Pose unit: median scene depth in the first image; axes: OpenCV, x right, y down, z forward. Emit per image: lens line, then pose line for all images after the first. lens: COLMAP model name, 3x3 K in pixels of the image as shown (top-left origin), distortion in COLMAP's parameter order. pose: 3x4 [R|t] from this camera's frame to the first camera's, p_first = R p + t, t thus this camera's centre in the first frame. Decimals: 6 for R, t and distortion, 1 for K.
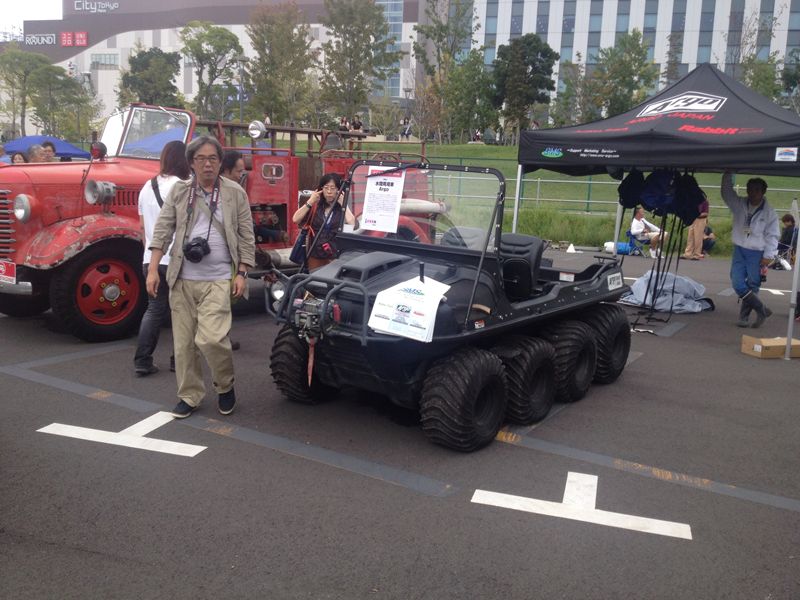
lens RADIAL K [[773.0, 0, 406.6], [0, 773.0, 301.6], [0, 0, 1]] dist [0.167199, -0.327470]
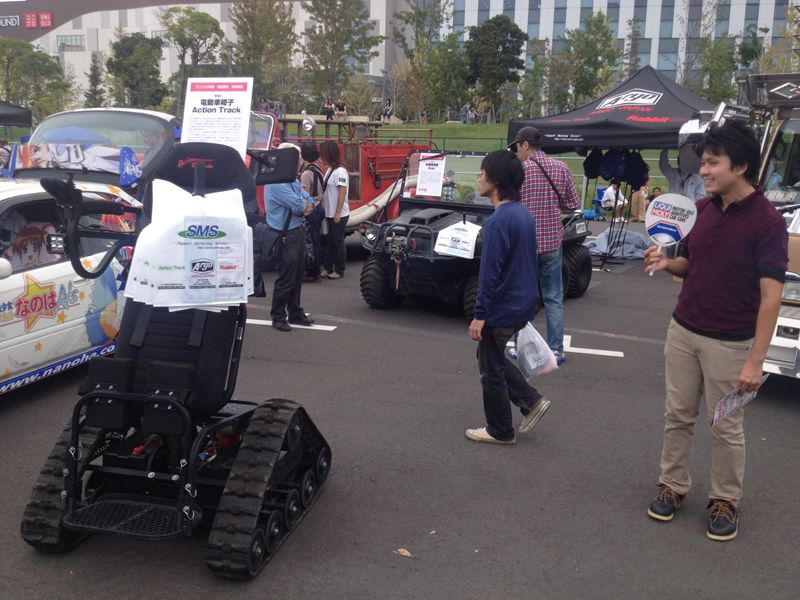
lens RADIAL K [[765.3, 0, 409.4], [0, 765.3, 311.7], [0, 0, 1]] dist [0.198985, -0.388868]
pose [[0.998941, -0.026459, 0.037630, -0.077300], [0.024859, 0.998793, 0.042356, 0.041772], [-0.038706, -0.041376, 0.998394, -0.302053]]
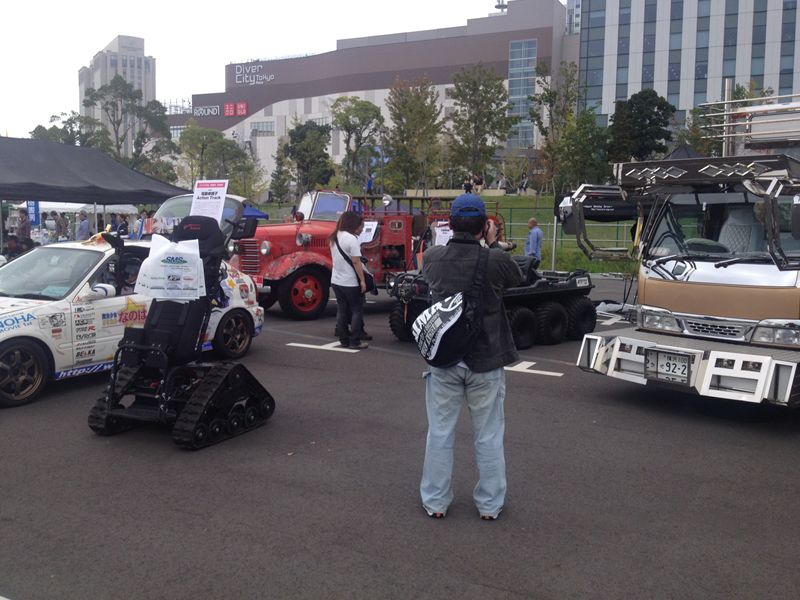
lens RADIAL K [[765.6, 0, 409.7], [0, 765.6, 314.0], [0, 0, 1]] dist [0.234321, -0.562344]
pose [[0.985098, -0.005565, -0.171902, 0.123257], [-0.002407, 0.998932, -0.046134, 0.087042], [0.171976, 0.045860, 0.984033, -0.534934]]
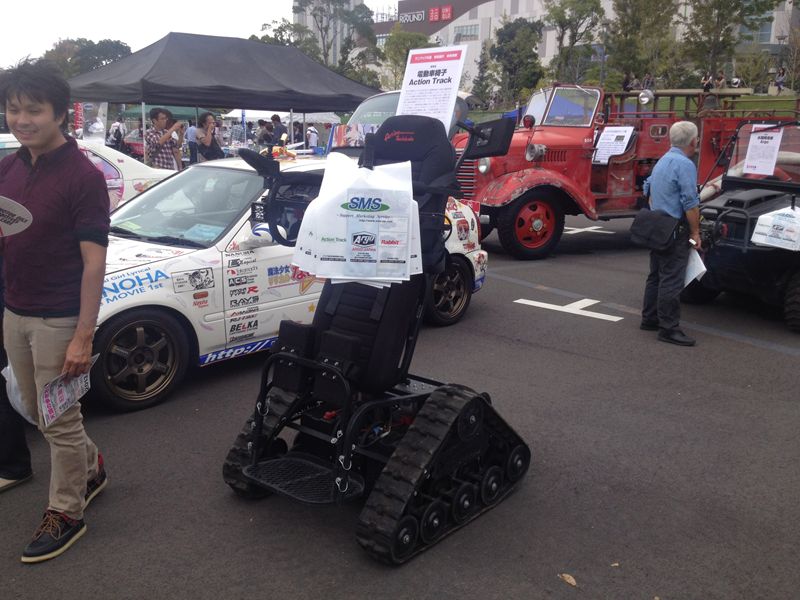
lens RADIAL K [[773.0, 0, 406.6], [0, 773.0, 301.6], [0, 0, 1]] dist [0.167199, -0.327470]
pose [[0.910613, 0.060764, -0.408768, -0.010334], [-0.041379, 0.997567, 0.056110, 0.041292], [0.411183, -0.034180, 0.910912, -0.262778]]
